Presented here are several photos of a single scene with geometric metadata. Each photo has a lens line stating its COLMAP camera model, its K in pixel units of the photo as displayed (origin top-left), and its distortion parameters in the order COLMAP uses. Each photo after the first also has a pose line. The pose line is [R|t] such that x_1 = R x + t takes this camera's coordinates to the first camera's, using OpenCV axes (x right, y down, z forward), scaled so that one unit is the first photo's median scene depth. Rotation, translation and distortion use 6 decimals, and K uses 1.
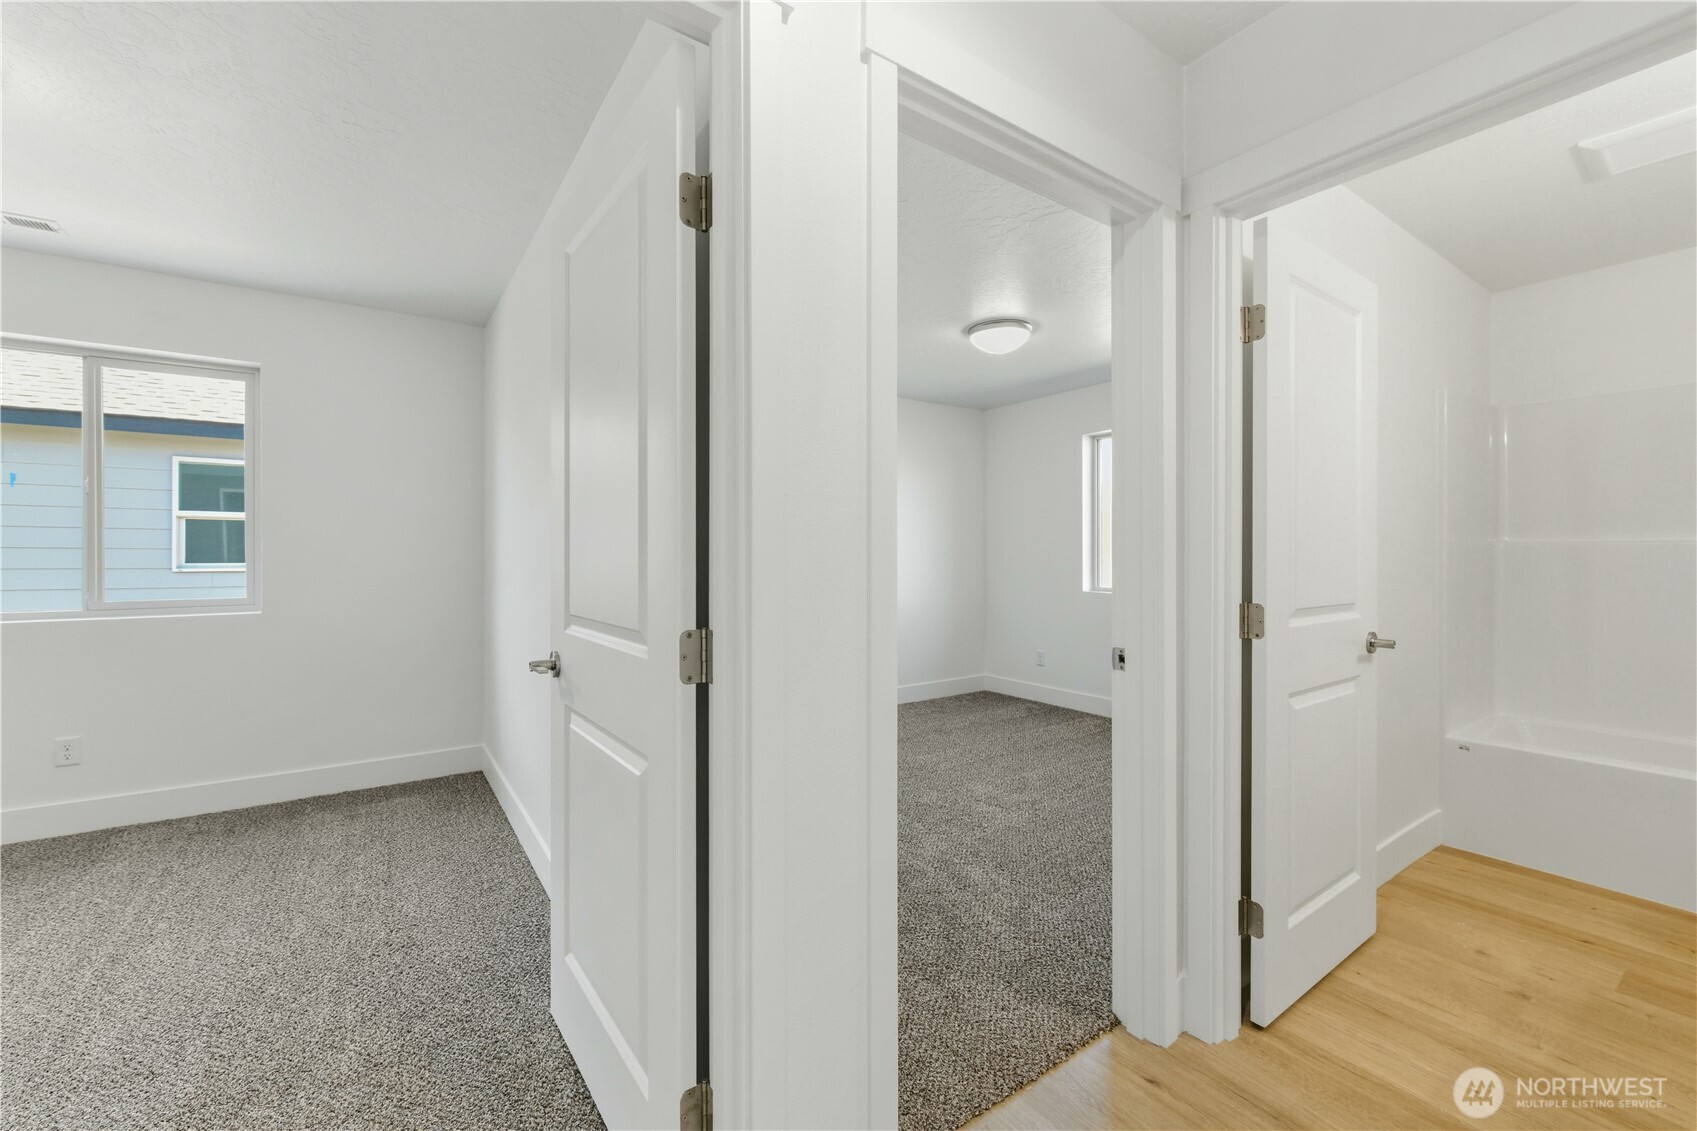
lens RADIAL K [[724.4, 0, 848.2], [0, 724.4, 545.1], [0, 0, 1]] dist [0.001063, 0.000185]
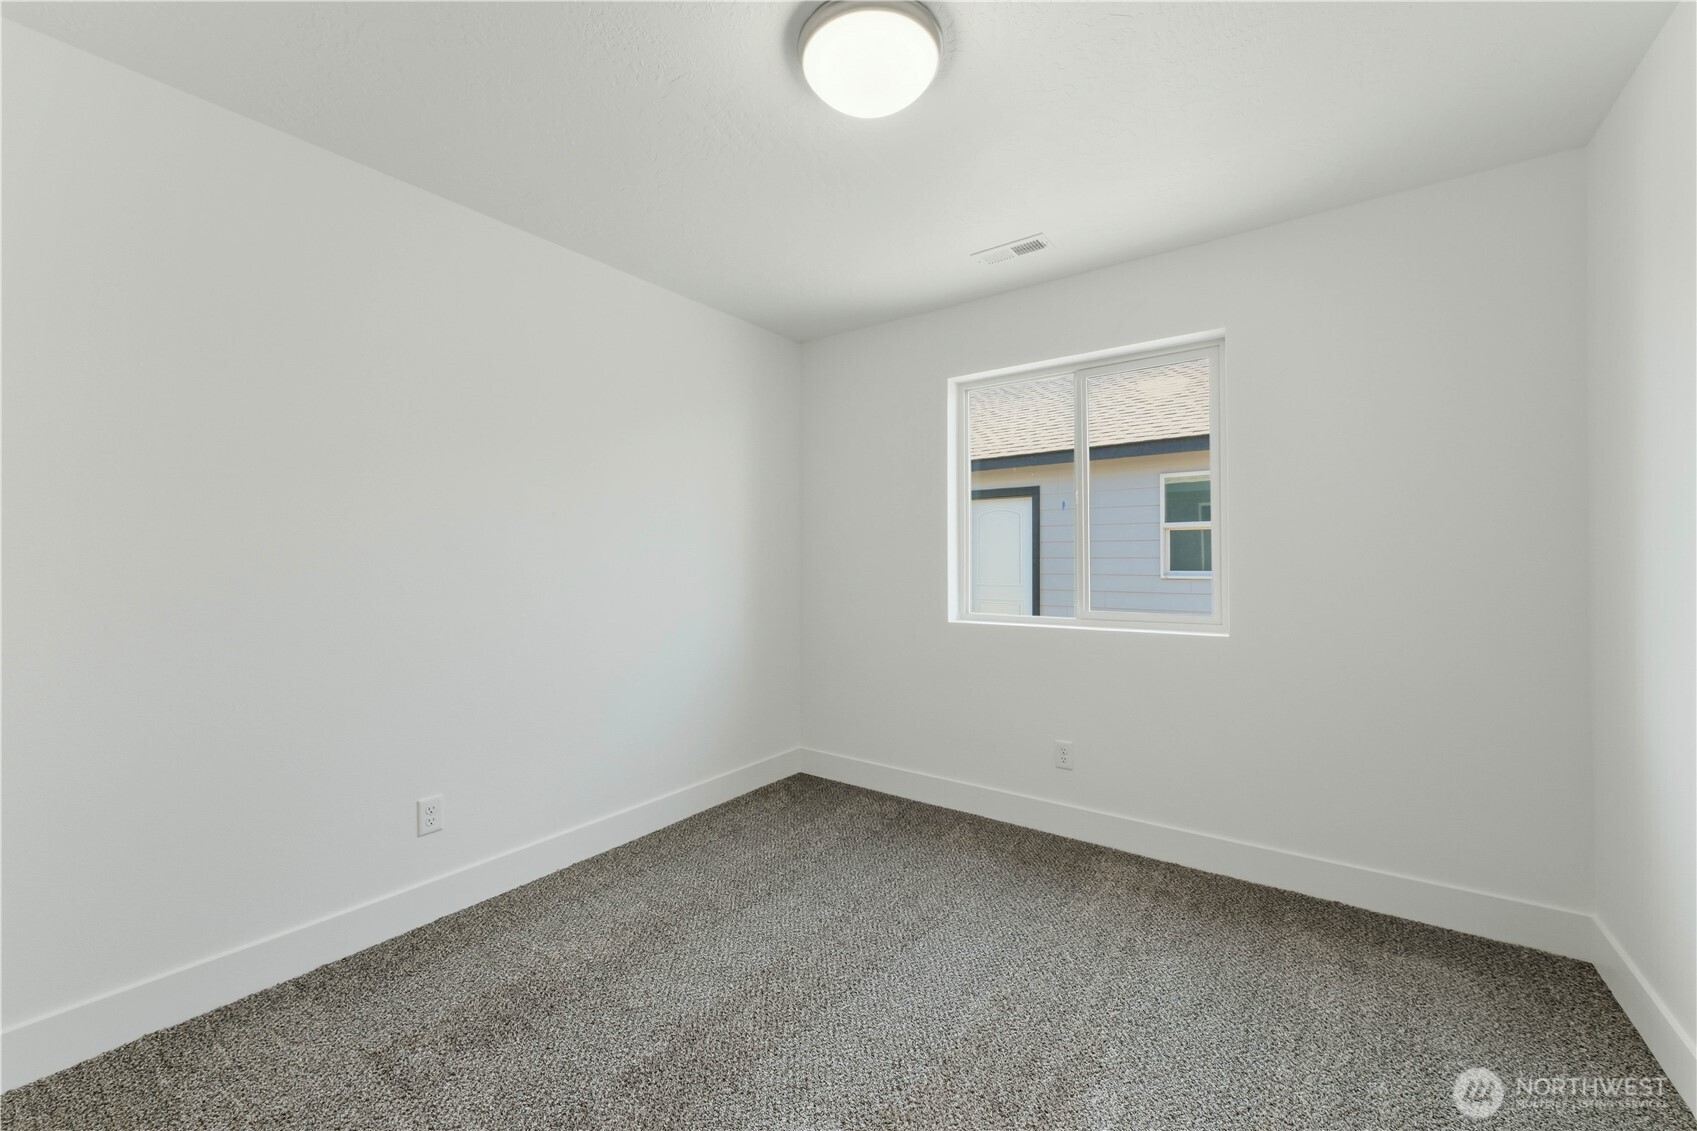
lens RADIAL K [[665.1, 0, 848.6], [0, 665.1, 556.5], [0, 0, 1]] dist [0.003787, -0.000642]
pose [[0.355887, -0.002365, -0.934526, -0.220997], [0.009238, 0.999957, 0.000988, -0.003192], [0.934483, -0.008985, 0.355894, 0.282232]]
